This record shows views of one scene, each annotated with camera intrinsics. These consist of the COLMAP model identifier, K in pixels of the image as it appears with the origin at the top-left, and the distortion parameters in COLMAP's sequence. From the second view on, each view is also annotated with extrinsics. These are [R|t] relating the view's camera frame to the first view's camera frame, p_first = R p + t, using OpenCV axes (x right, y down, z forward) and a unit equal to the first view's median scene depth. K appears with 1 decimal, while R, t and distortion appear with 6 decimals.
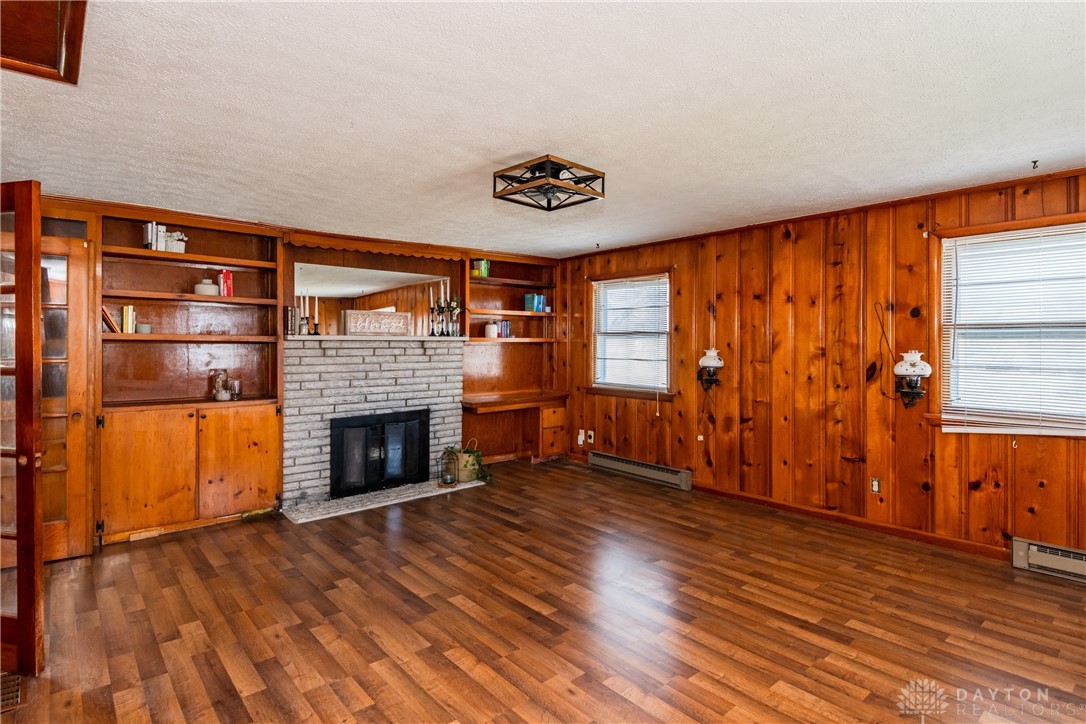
lens RADIAL K [[556.6, 0, 545.2], [0, 556.6, 351.5], [0, 0, 1]] dist [0.003530, -0.000560]
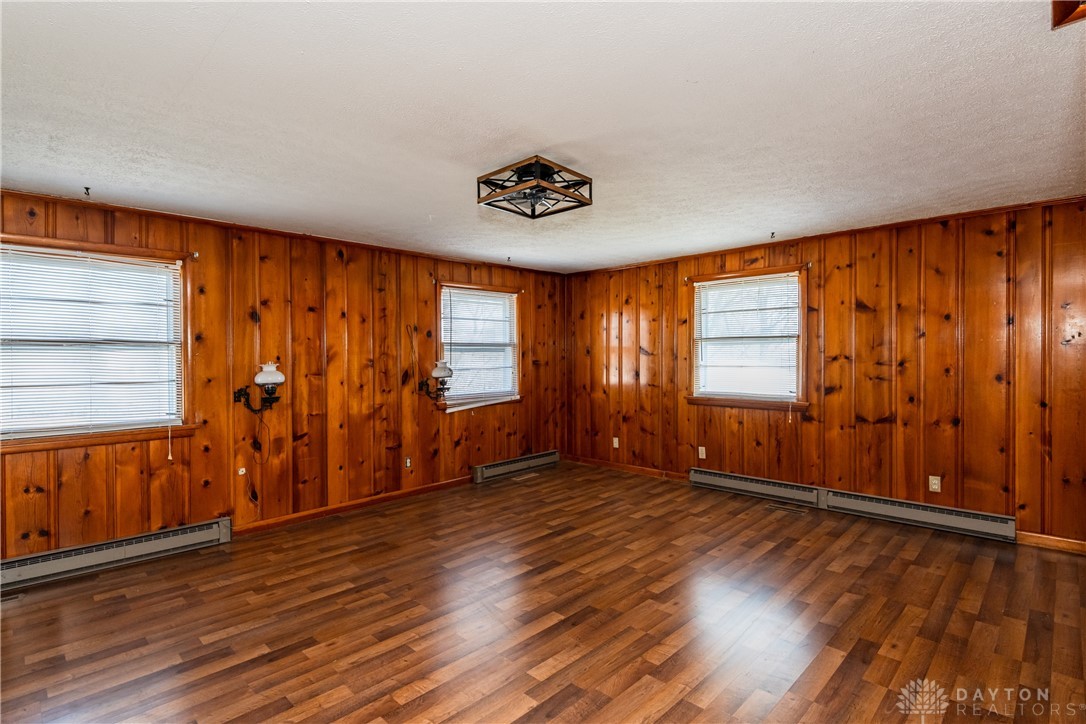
lens RADIAL K [[514.6, 0, 543.0], [0, 514.6, 362.0], [0, 0, 1]] dist [0.017310, -0.000166]
pose [[-0.061160, -0.013048, 0.998043, -0.568847], [0.025689, 0.999563, 0.014642, -0.007312], [-0.997797, 0.026534, -0.060798, 0.655604]]
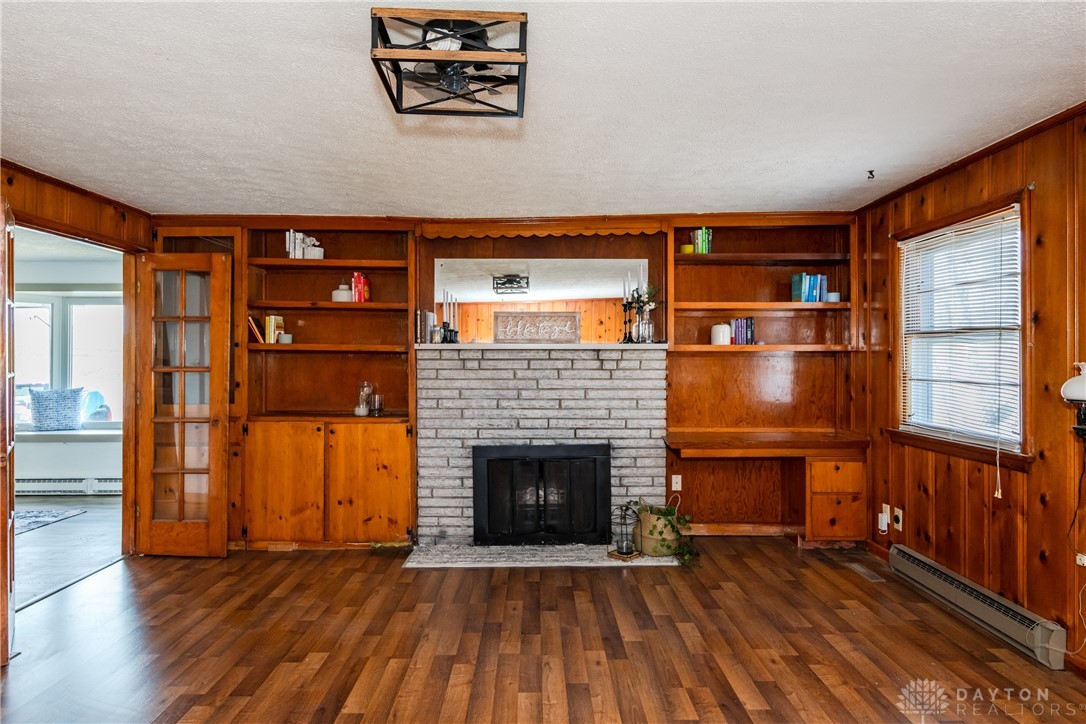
lens RADIAL K [[656.5, 0, 543.0], [0, 656.5, 362.0], [0, 0, 1]] dist [0.017497, -0.003656]
pose [[0.755291, 0.001835, -0.655387, 0.325803], [-0.009477, 0.999922, -0.008121, 0.004991], [0.655321, 0.012345, 0.755249, 0.344332]]
